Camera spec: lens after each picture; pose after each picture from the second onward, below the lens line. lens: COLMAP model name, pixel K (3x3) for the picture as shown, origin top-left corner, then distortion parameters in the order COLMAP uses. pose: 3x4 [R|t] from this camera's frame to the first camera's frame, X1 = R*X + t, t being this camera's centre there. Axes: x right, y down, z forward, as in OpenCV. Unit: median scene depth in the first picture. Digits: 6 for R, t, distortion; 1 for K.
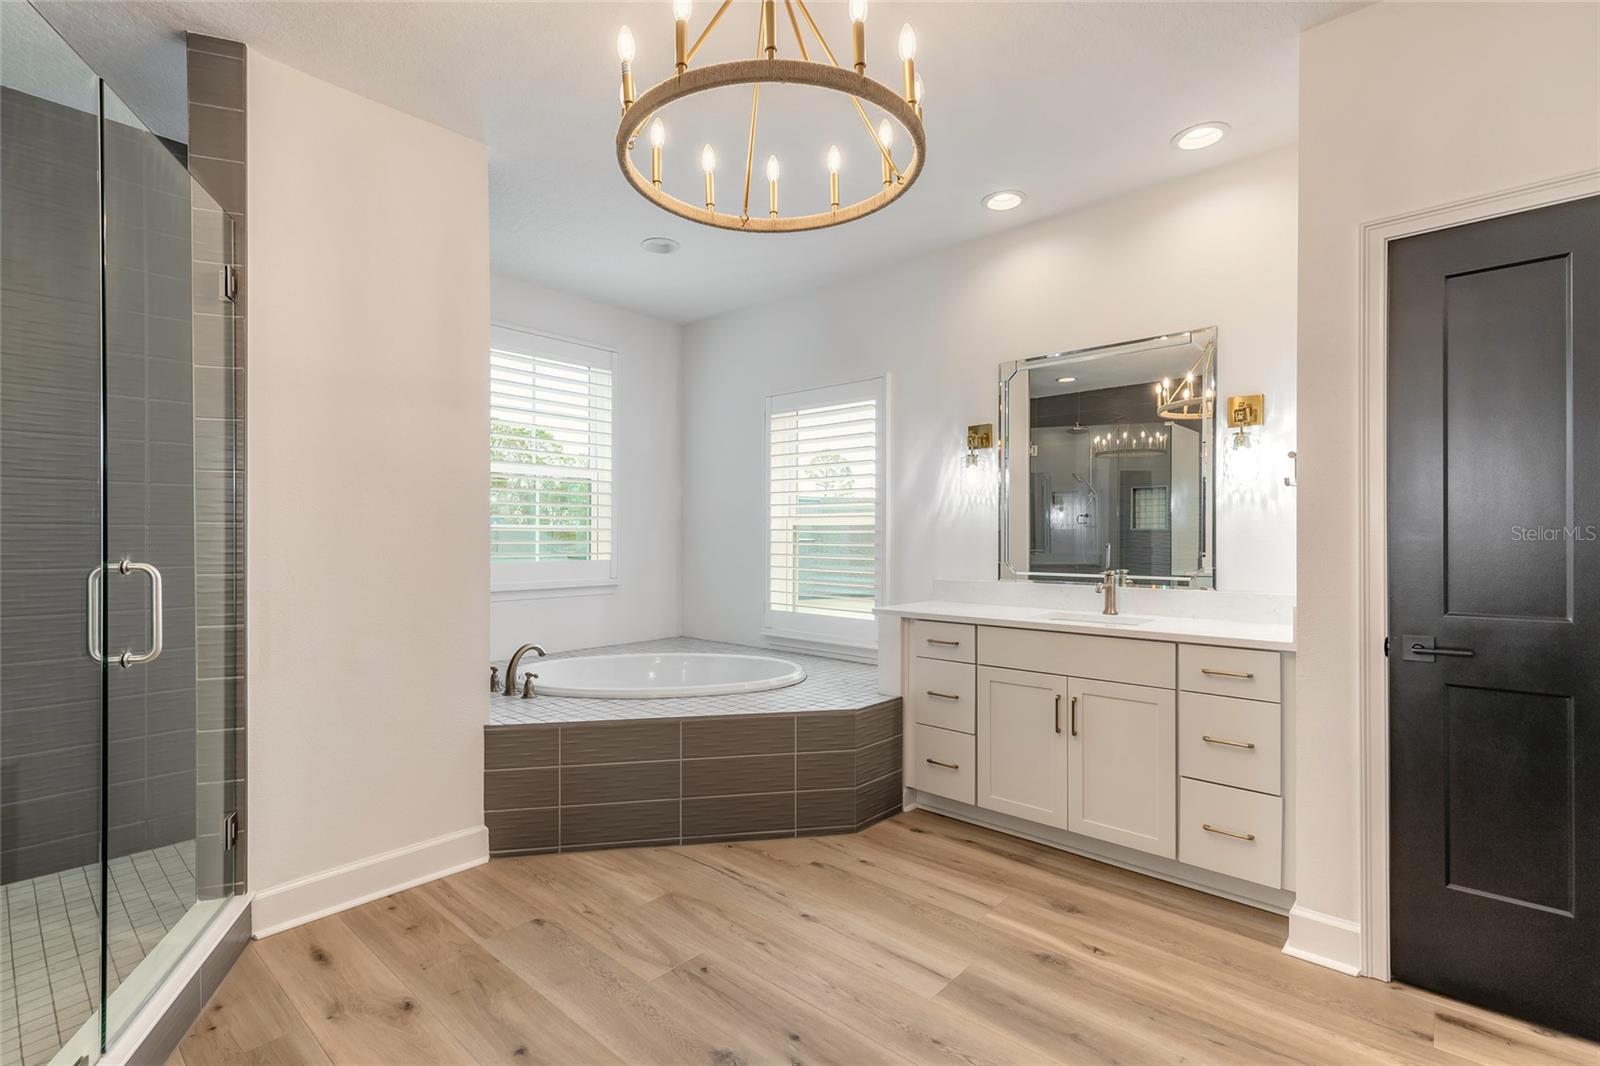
lens RADIAL K [[733.5, 0, 799.0], [0, 733.5, 538.8], [0, 0, 1]] dist [0.005781, -0.000321]
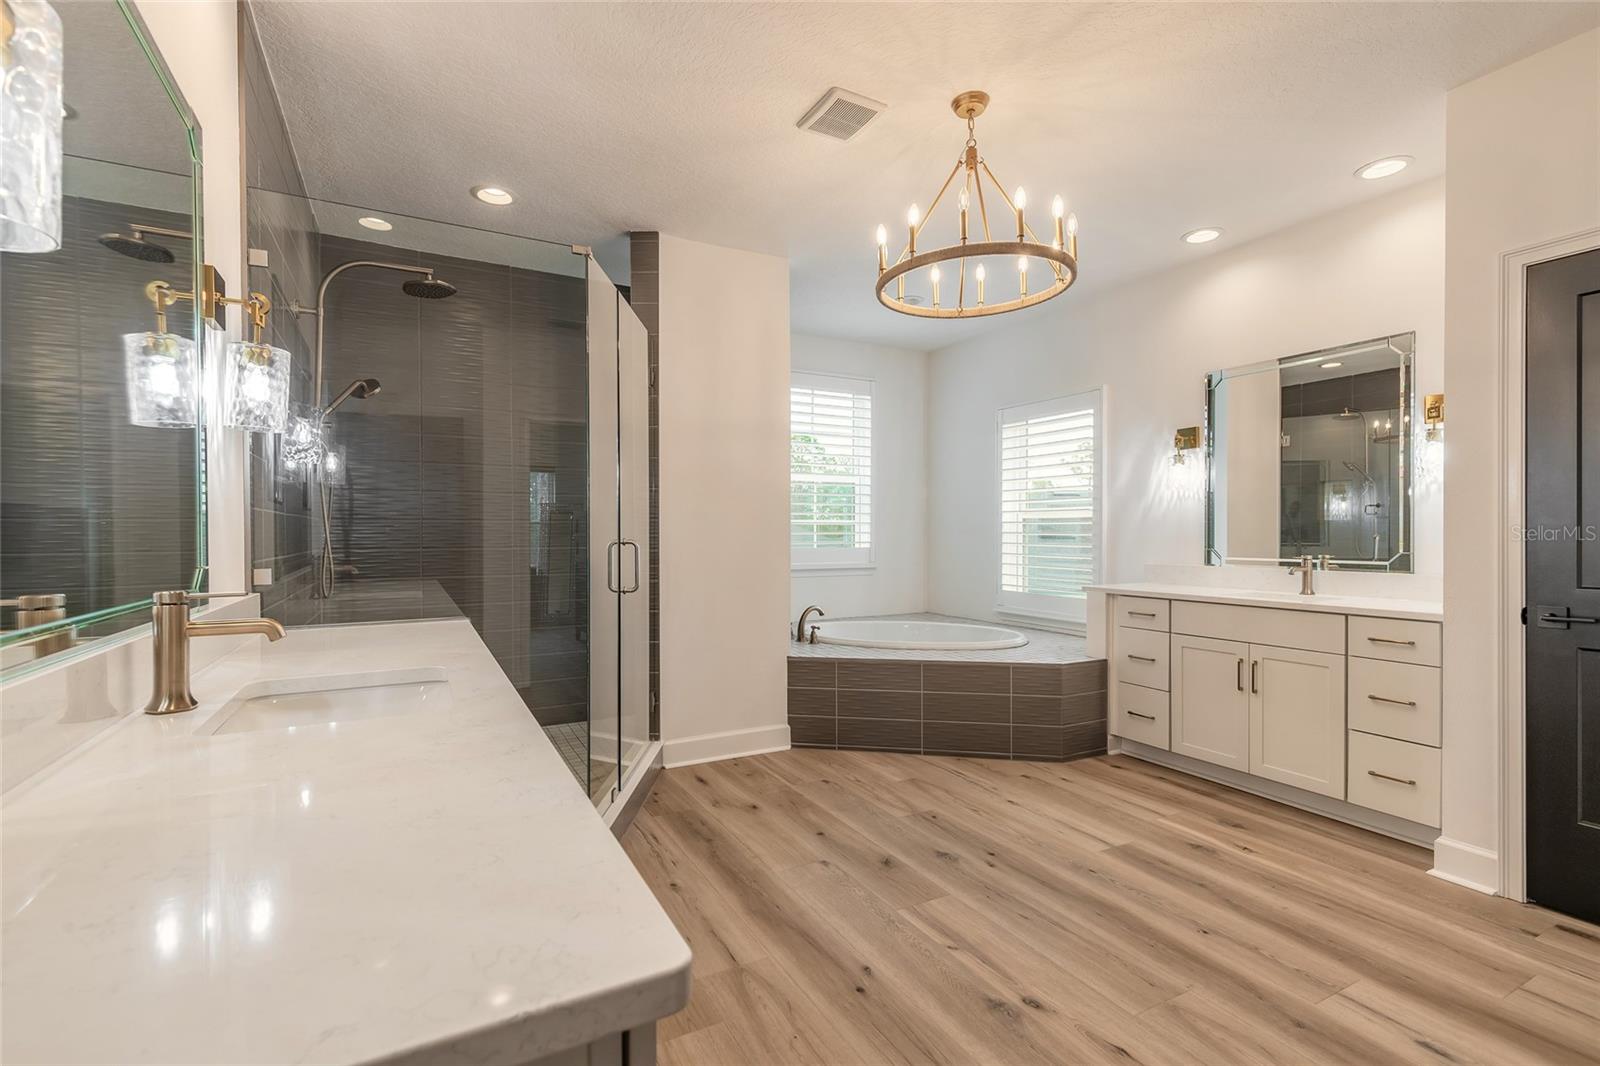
lens RADIAL K [[733.5, 0, 794.2], [0, 733.5, 537.2], [0, 0, 1]] dist [0.005781, -0.000321]
pose [[0.938713, -0.000896, -0.344699, 0.095056], [0.001934, 0.999995, 0.002665, 0.013849], [0.344695, -0.003168, 0.938709, -0.395464]]
